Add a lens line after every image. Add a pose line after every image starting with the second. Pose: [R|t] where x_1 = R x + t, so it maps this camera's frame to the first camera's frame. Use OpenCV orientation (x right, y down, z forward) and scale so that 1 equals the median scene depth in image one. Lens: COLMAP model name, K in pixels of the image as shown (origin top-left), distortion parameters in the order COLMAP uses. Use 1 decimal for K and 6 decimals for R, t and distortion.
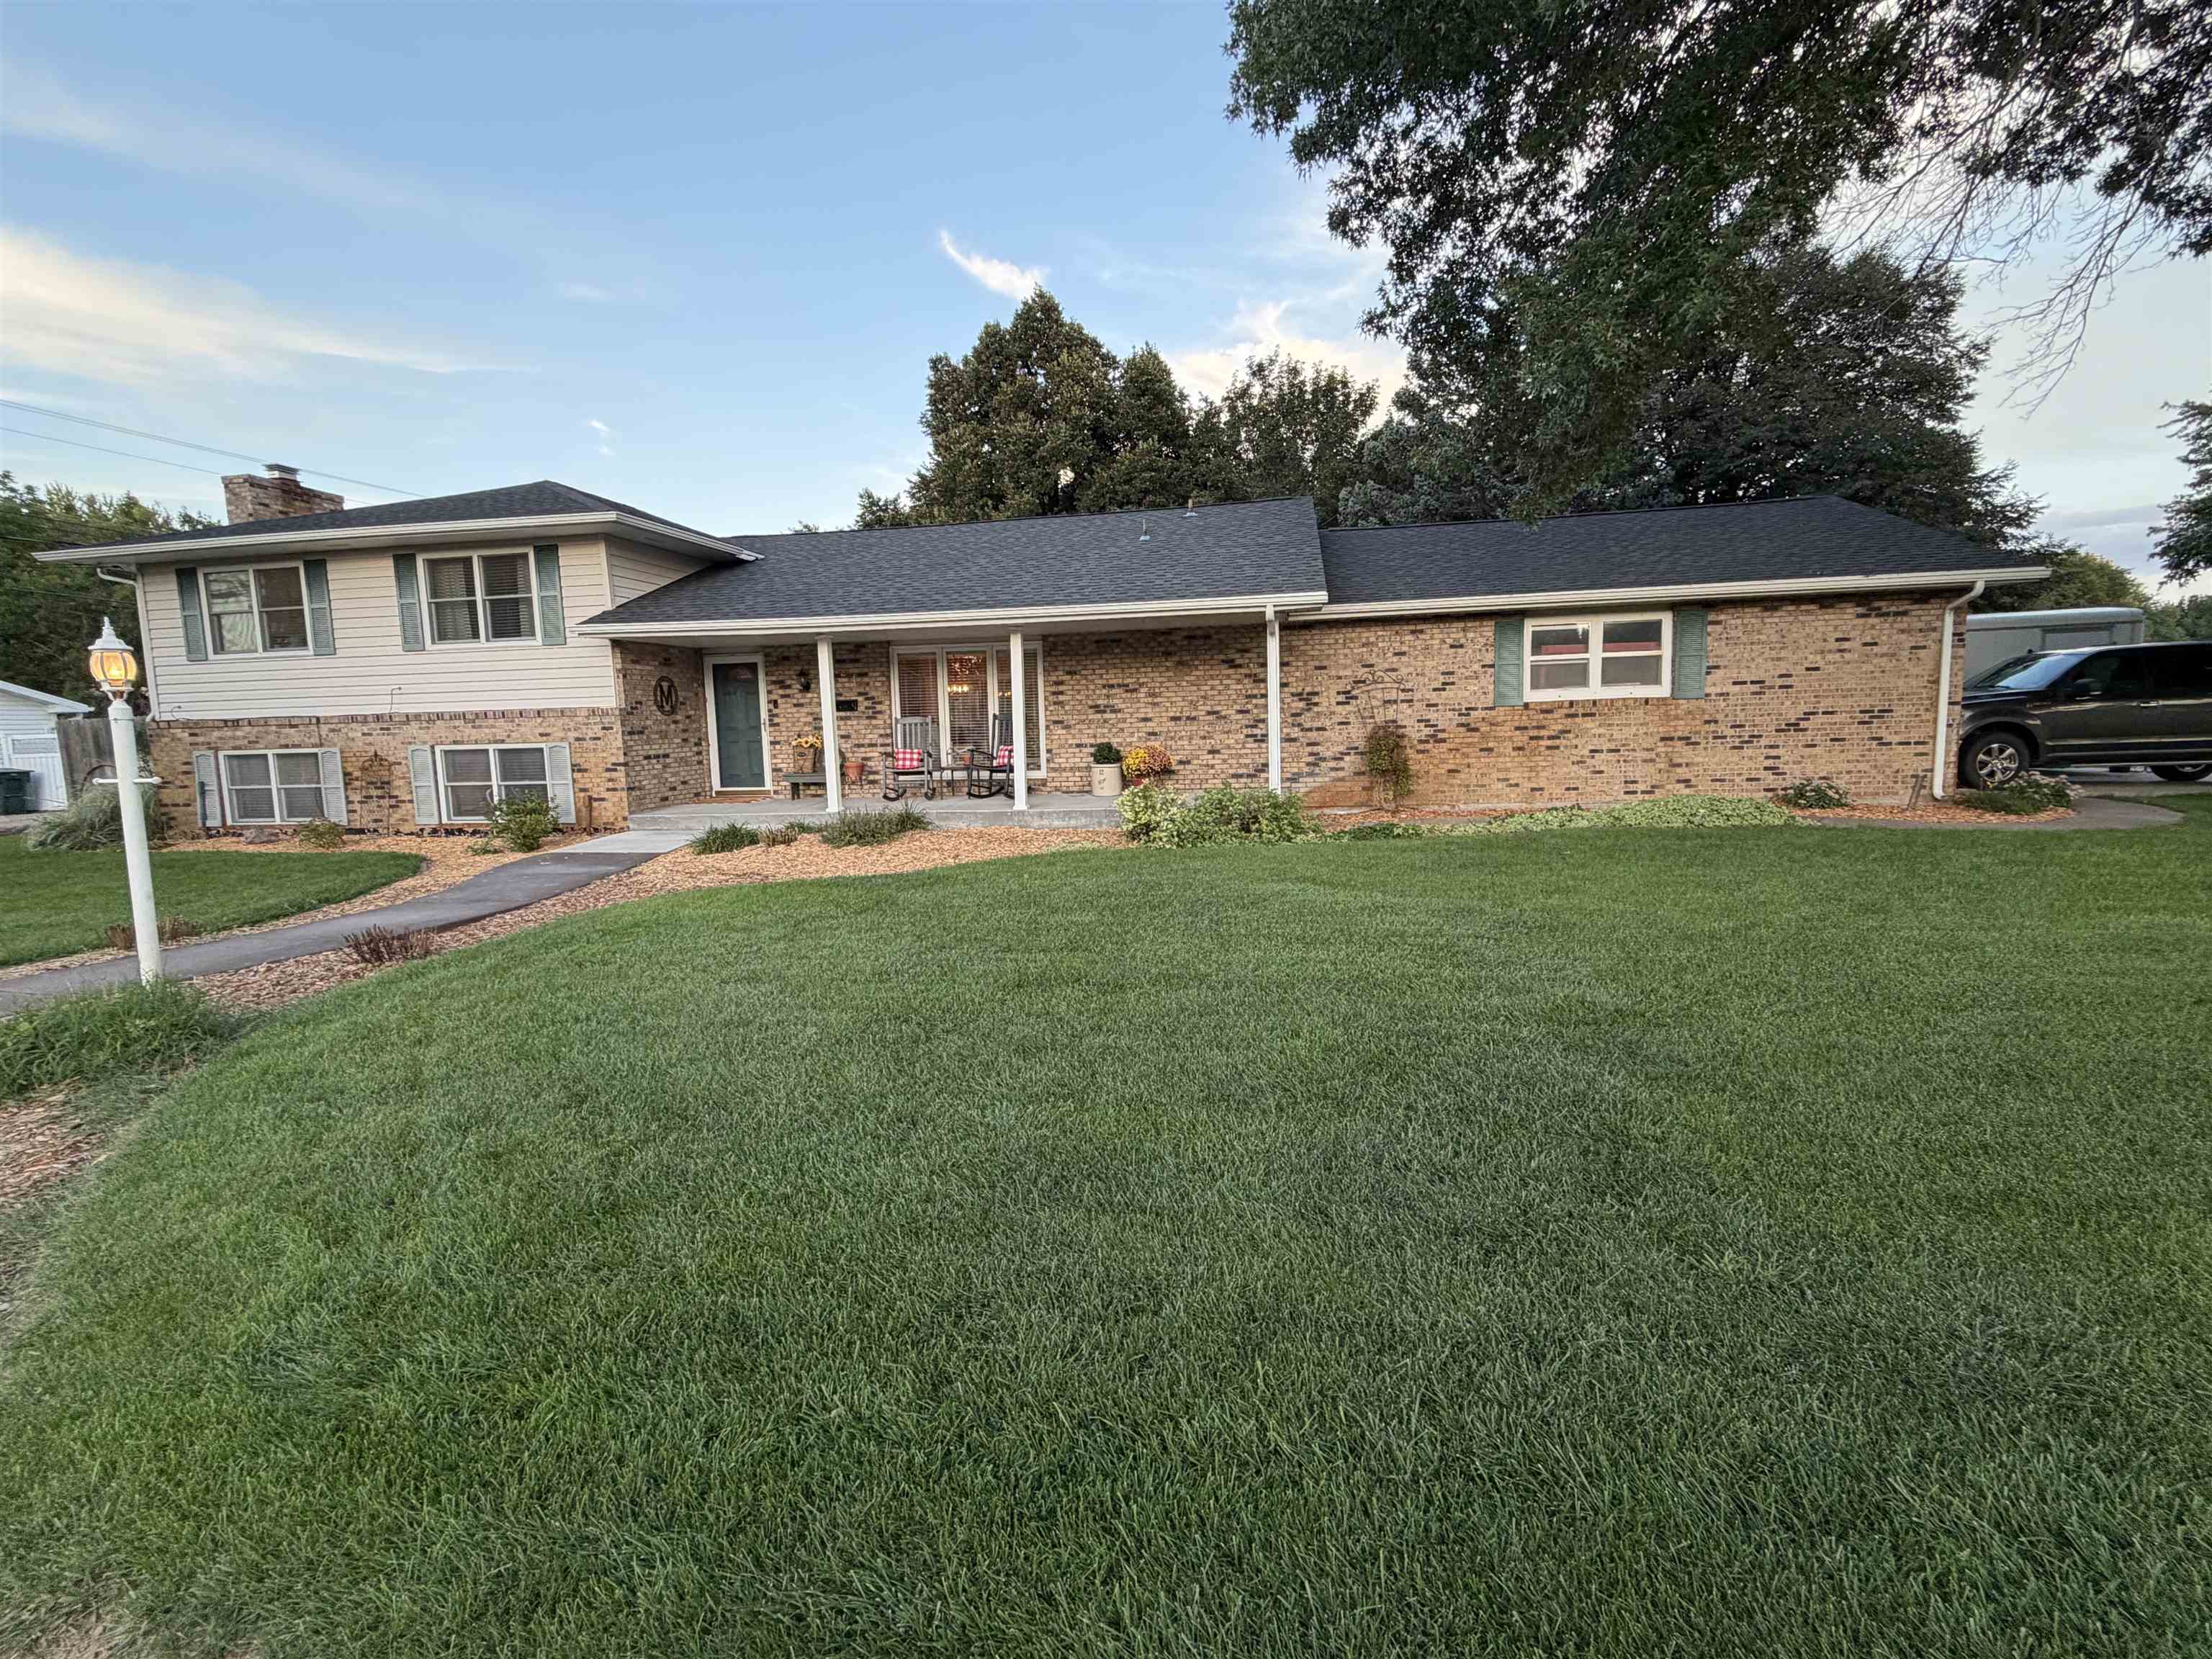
lens RADIAL K [[979.8, 0, 1106.0], [0, 979.8, 829.5], [0, 0, 1]] dist [0.001441, -0.001018]
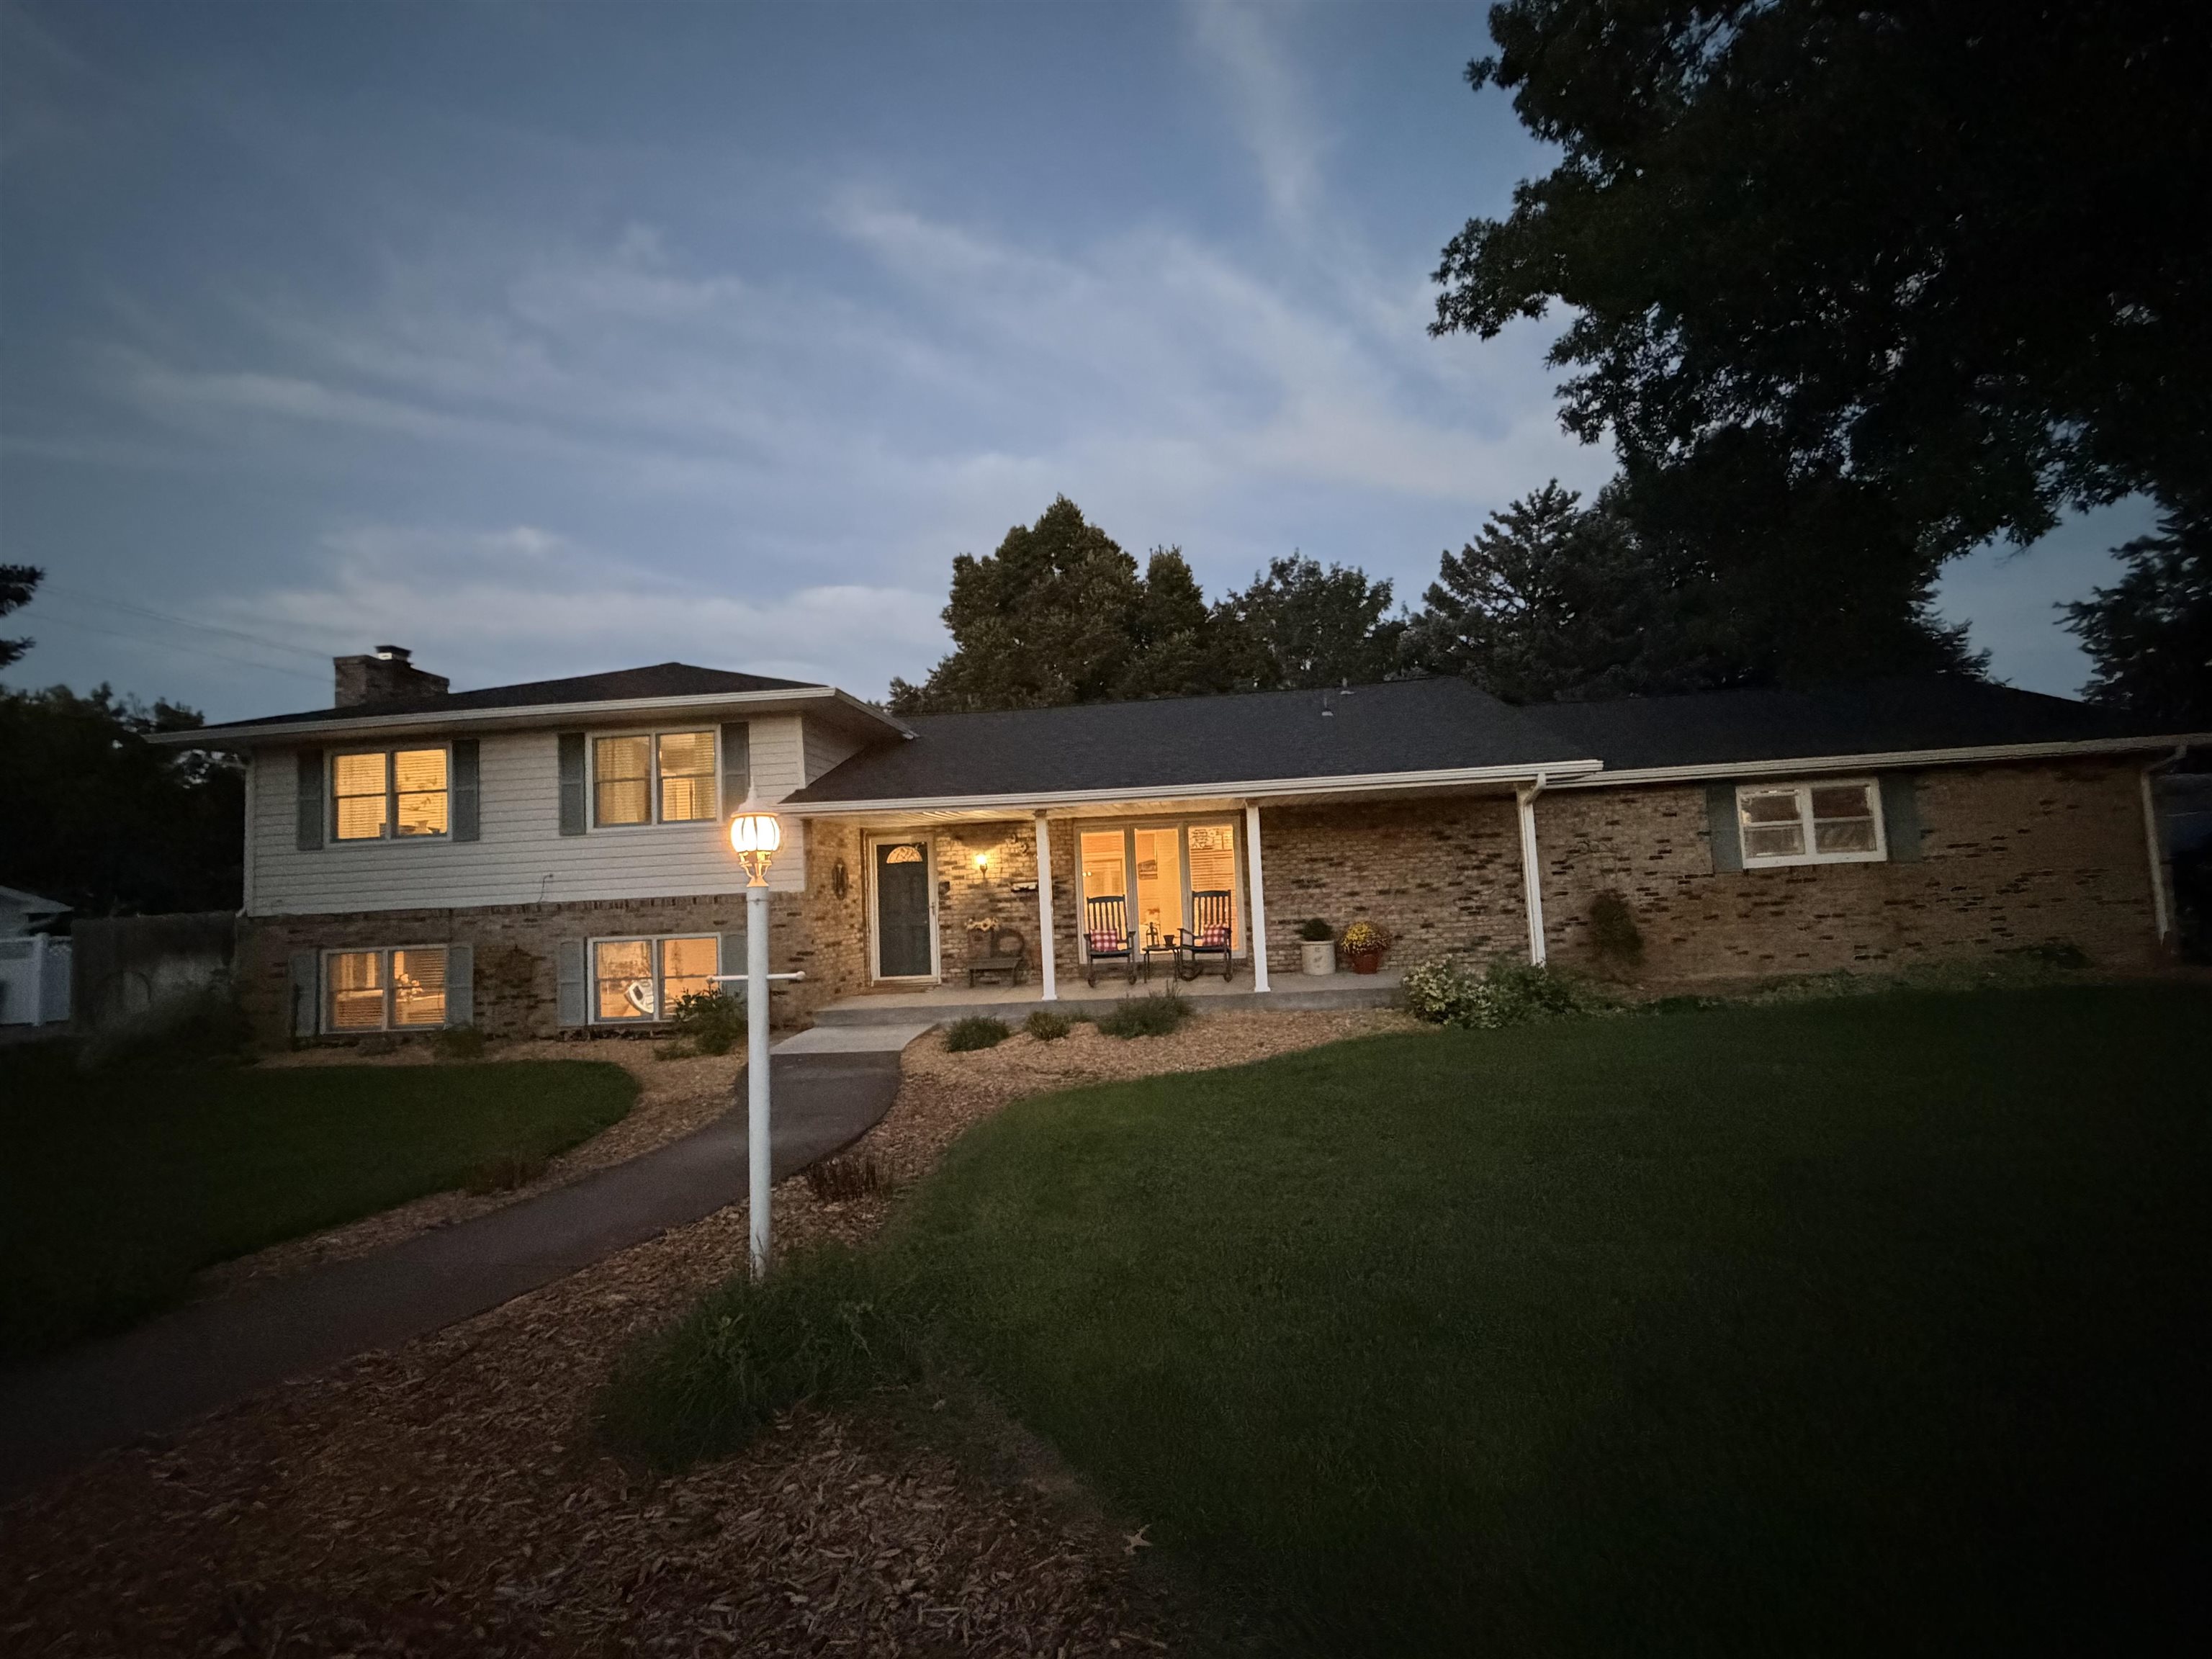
lens RADIAL K [[979.8, 0, 1106.0], [0, 979.8, 829.5], [0, 0, 1]] dist [0.001441, -0.001018]
pose [[0.996957, -0.013885, 0.076712, -0.277695], [0.027903, 0.982376, -0.184824, -0.003063], [-0.072794, 0.186402, 0.979773, 0.061948]]
